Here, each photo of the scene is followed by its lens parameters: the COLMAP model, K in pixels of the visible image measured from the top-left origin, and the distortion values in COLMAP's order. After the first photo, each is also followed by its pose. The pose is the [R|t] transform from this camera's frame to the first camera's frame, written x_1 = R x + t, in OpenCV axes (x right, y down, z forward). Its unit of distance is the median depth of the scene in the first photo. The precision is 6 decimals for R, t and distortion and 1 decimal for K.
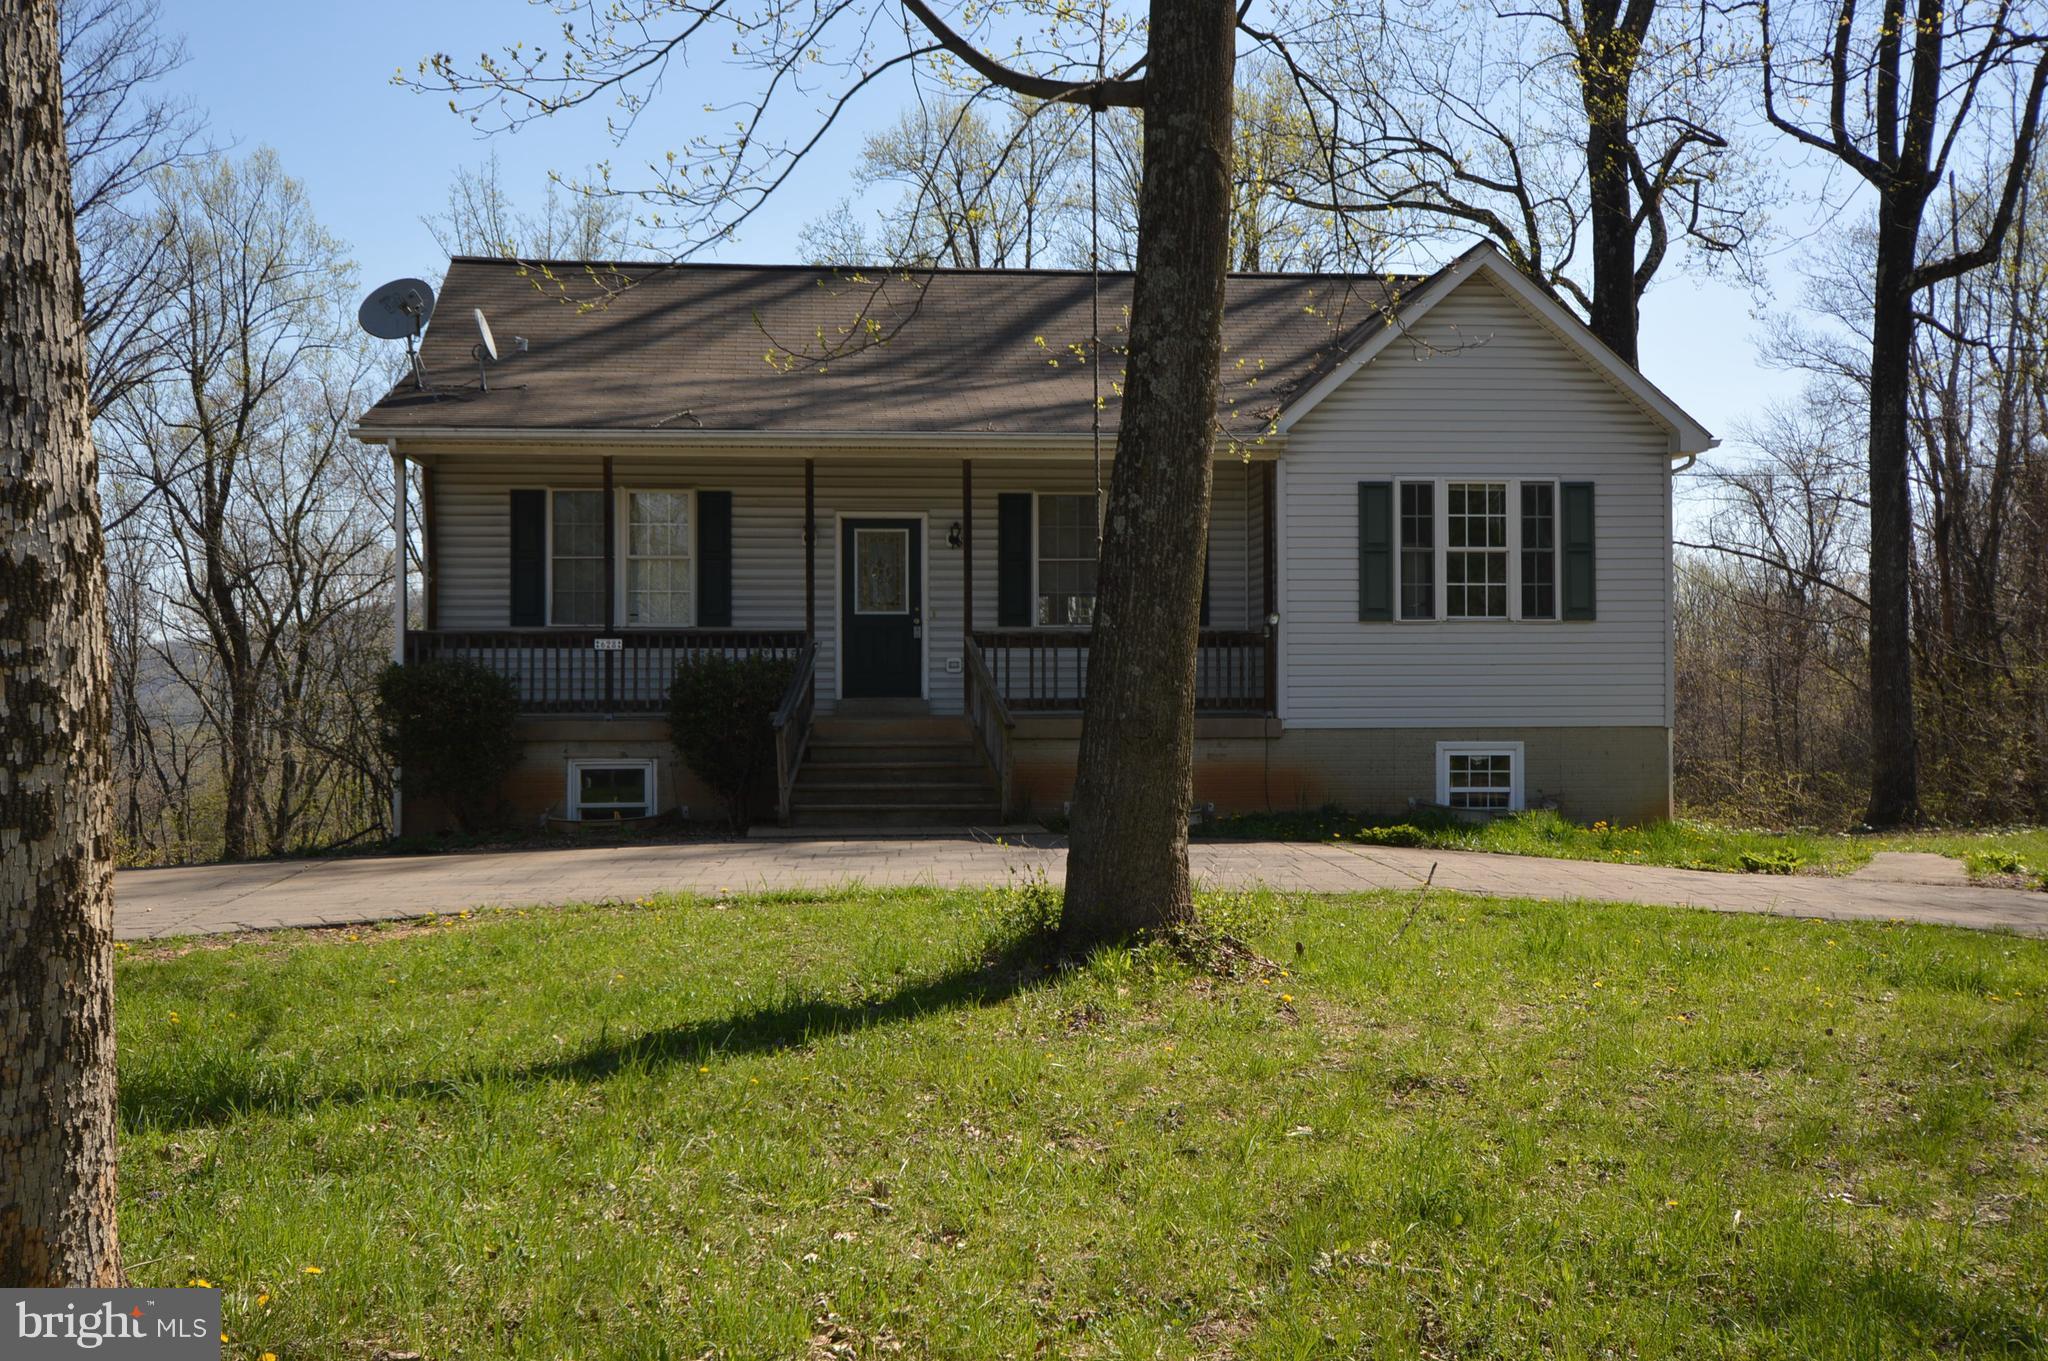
lens RADIAL K [[2112.2, 0, 1025.5], [0, 2112.2, 690.3], [0, 0, 1]] dist [0.032540, 0.000000]
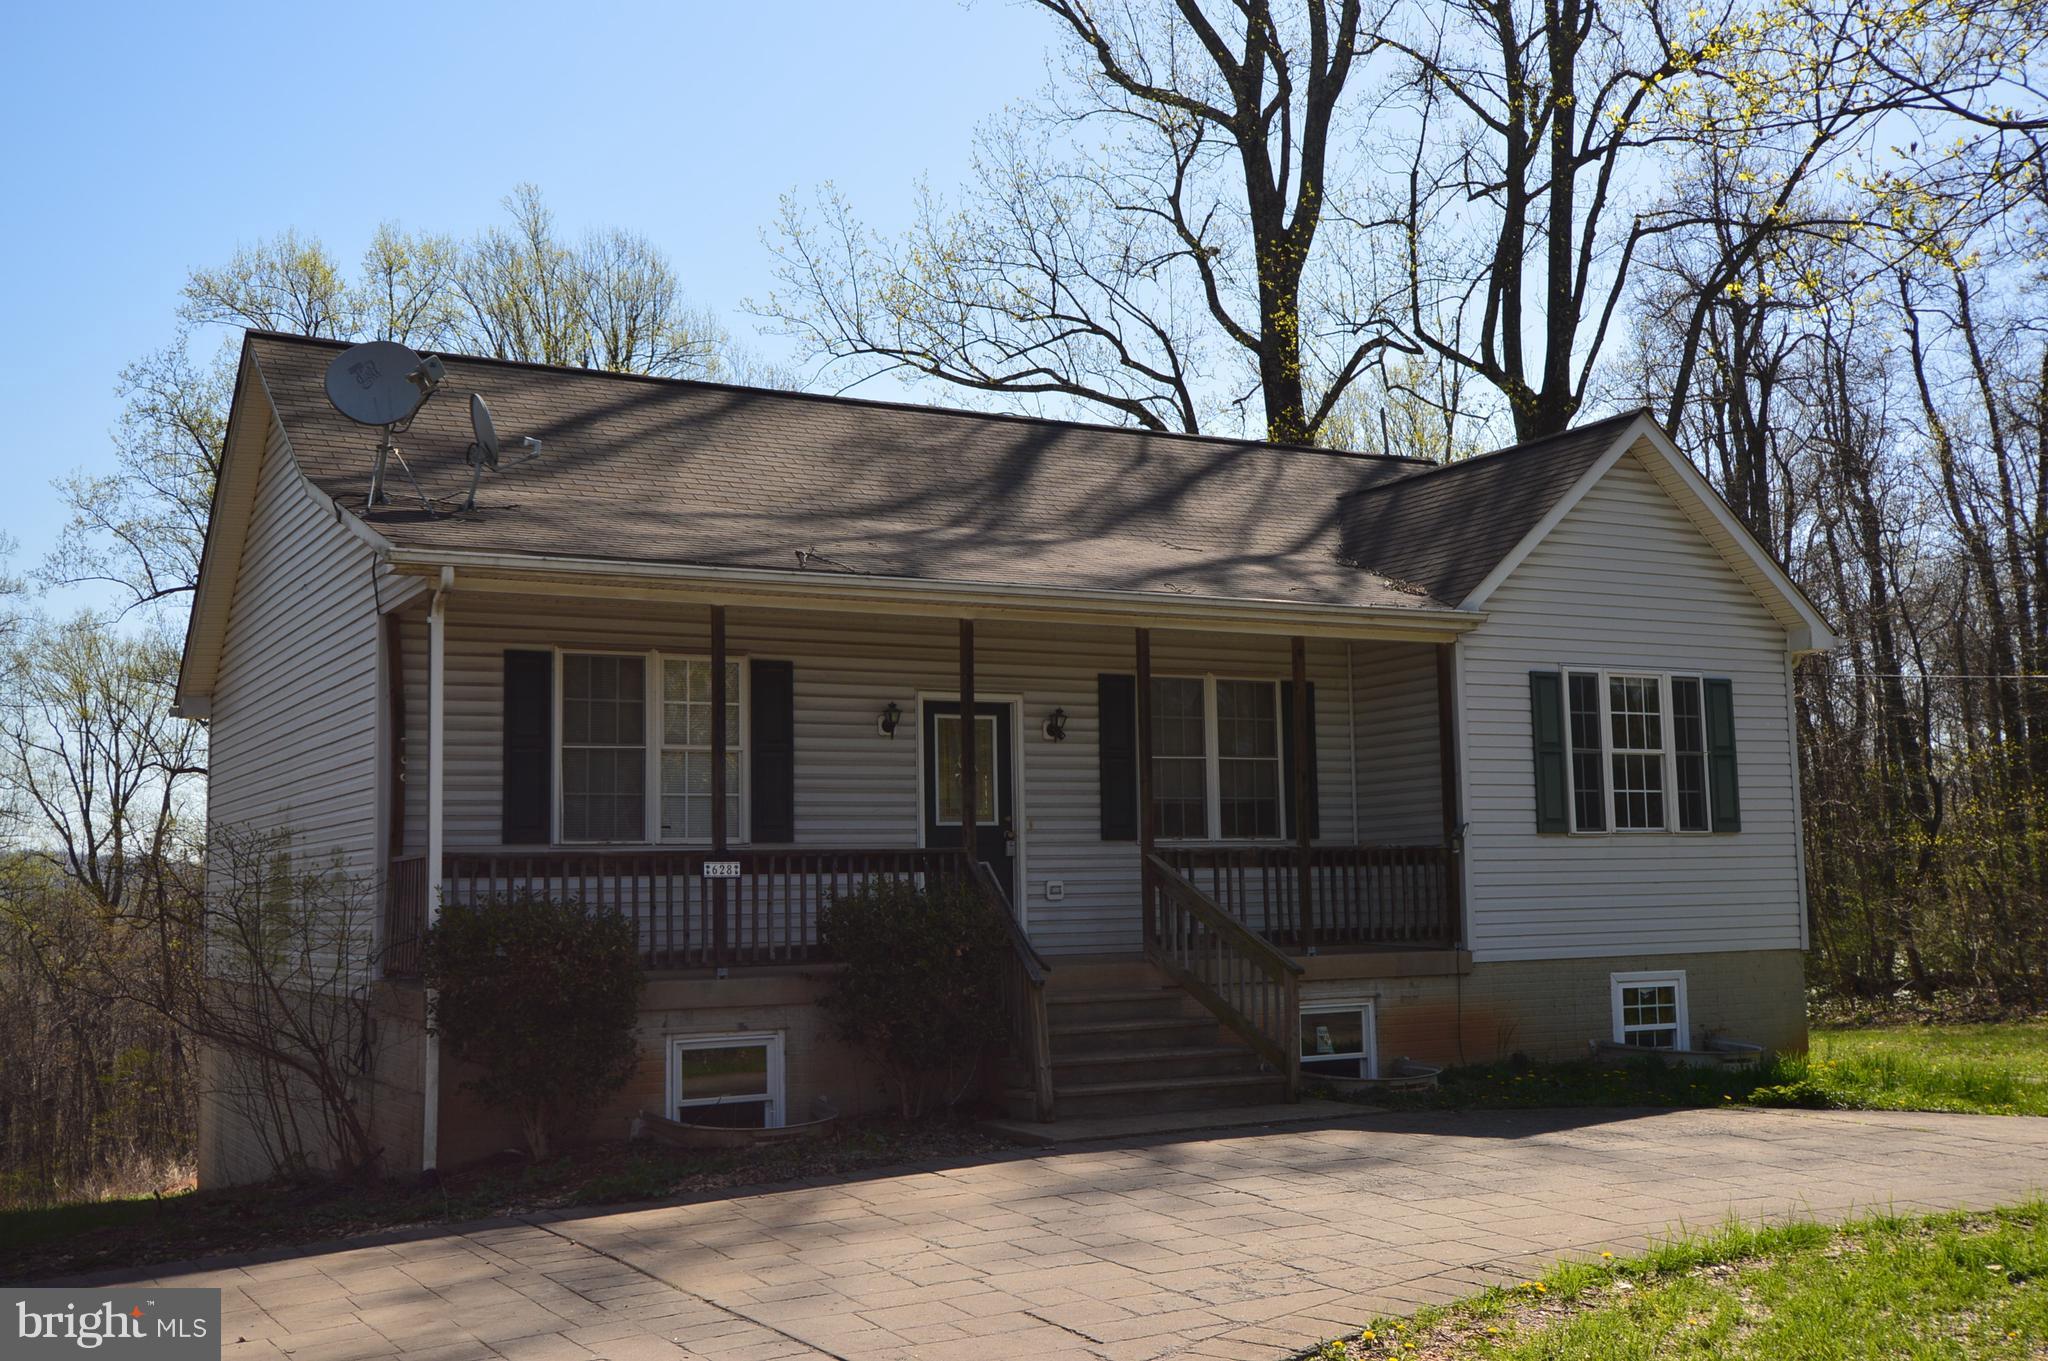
lens RADIAL K [[2112.2, 0, 1035.4], [0, 2112.2, 676.5], [0, 0, 1]] dist [0.032540, 0.000000]
pose [[0.914836, 0.027440, 0.402893, -0.372413], [0.014669, 0.994772, -0.101059, -0.012235], [-0.403560, 0.098363, 0.909651, 0.294210]]
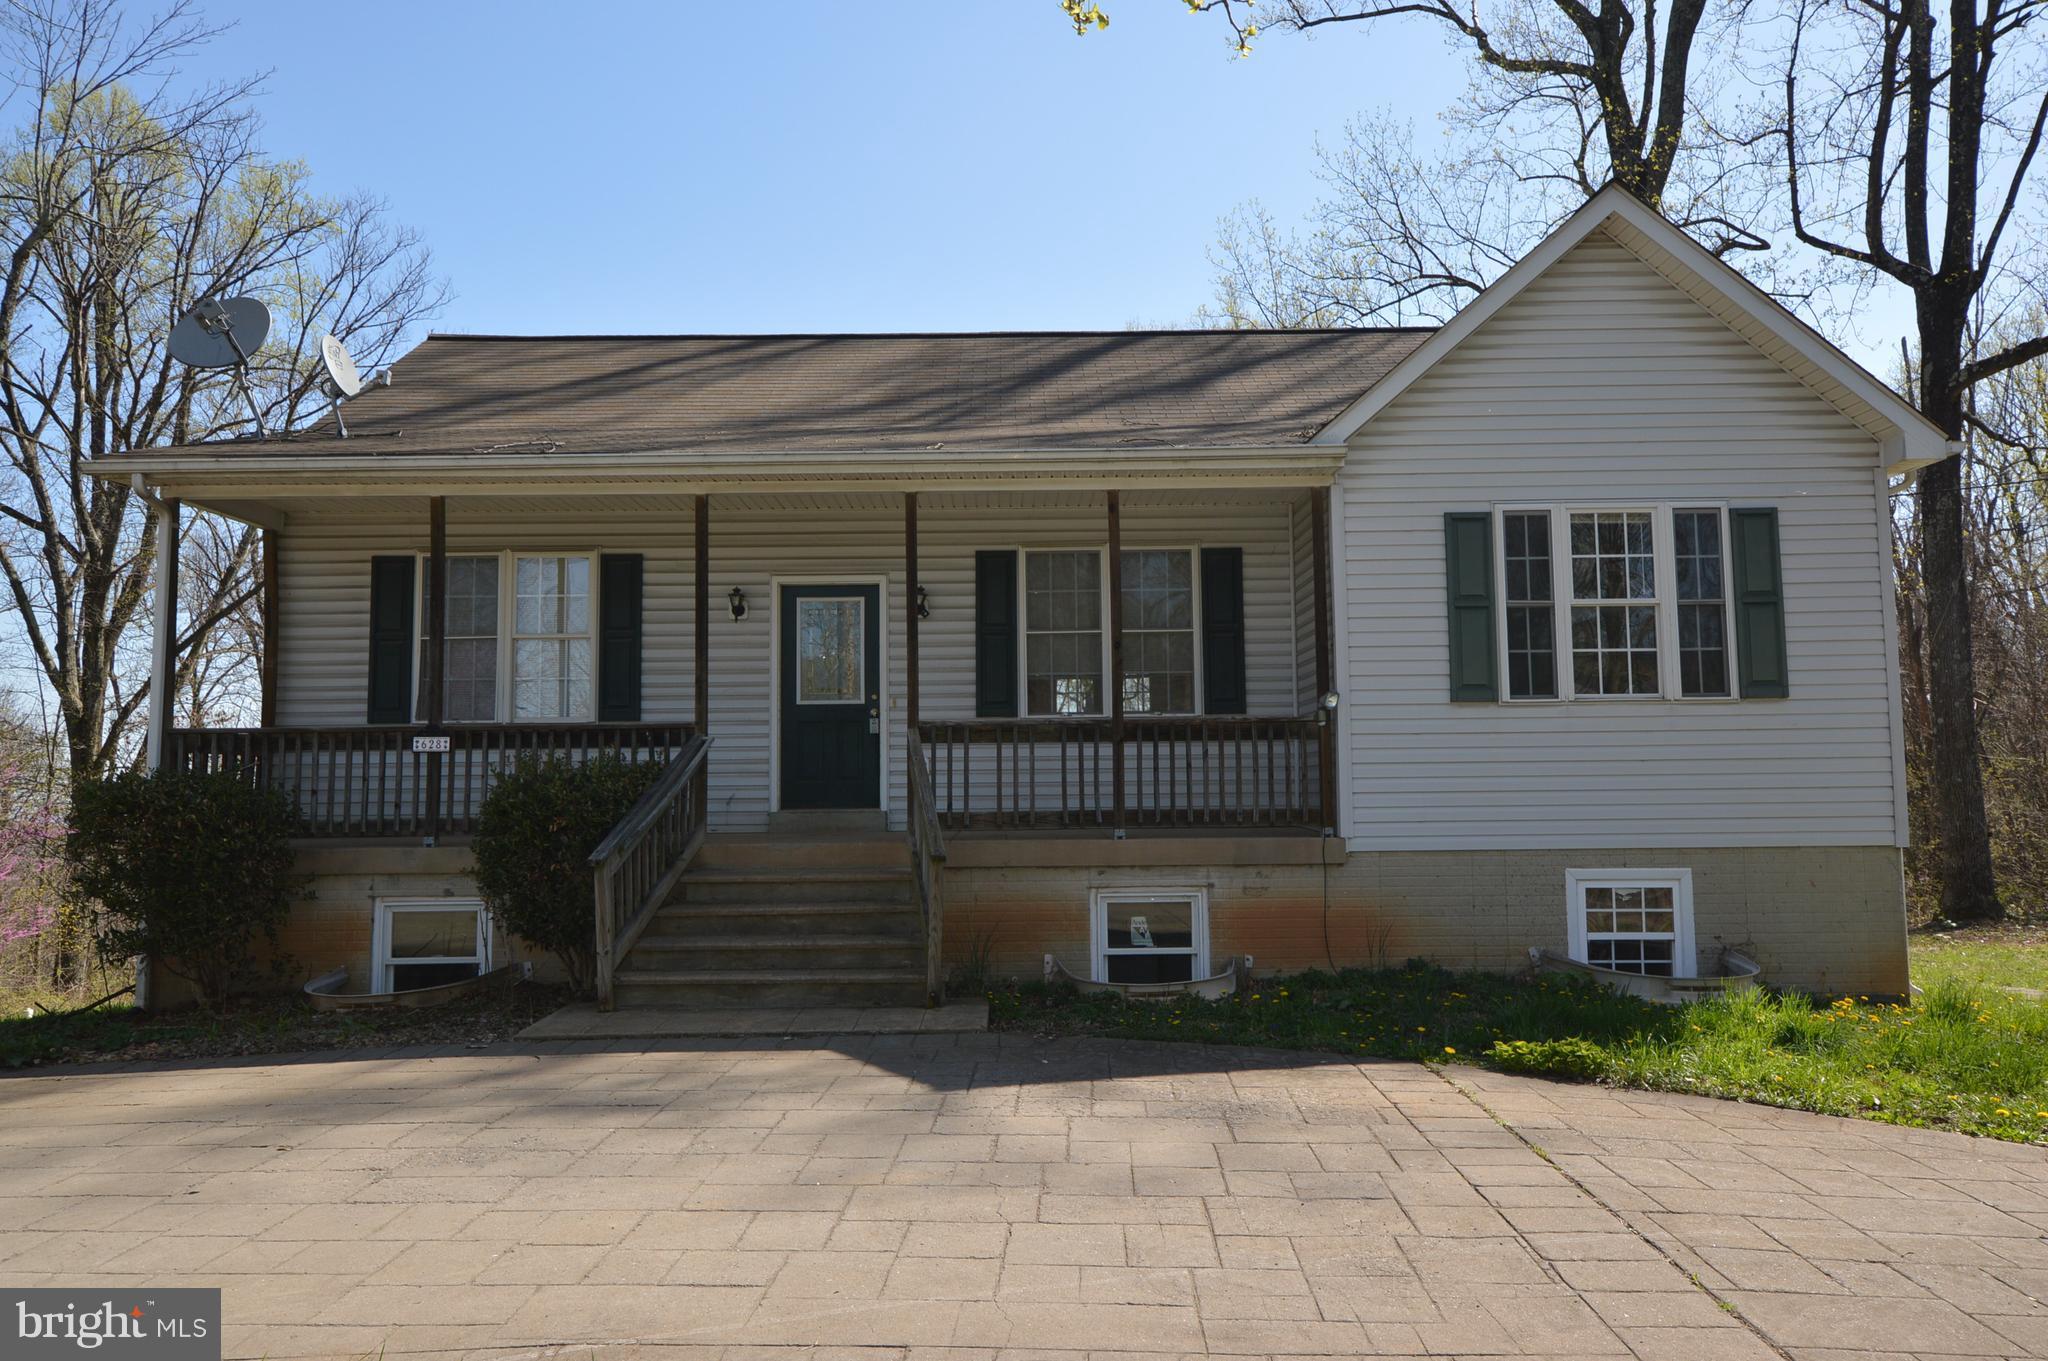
lens RADIAL K [[1381.6, 0, 1023.9], [0, 1381.6, 685.1], [0, 0, 1]] dist [0.024021, -0.015062]
pose [[0.995232, -0.014100, -0.096515, 0.057321], [0.007433, 0.997583, -0.069089, -0.006779], [0.097256, 0.068042, 0.992931, 0.508607]]
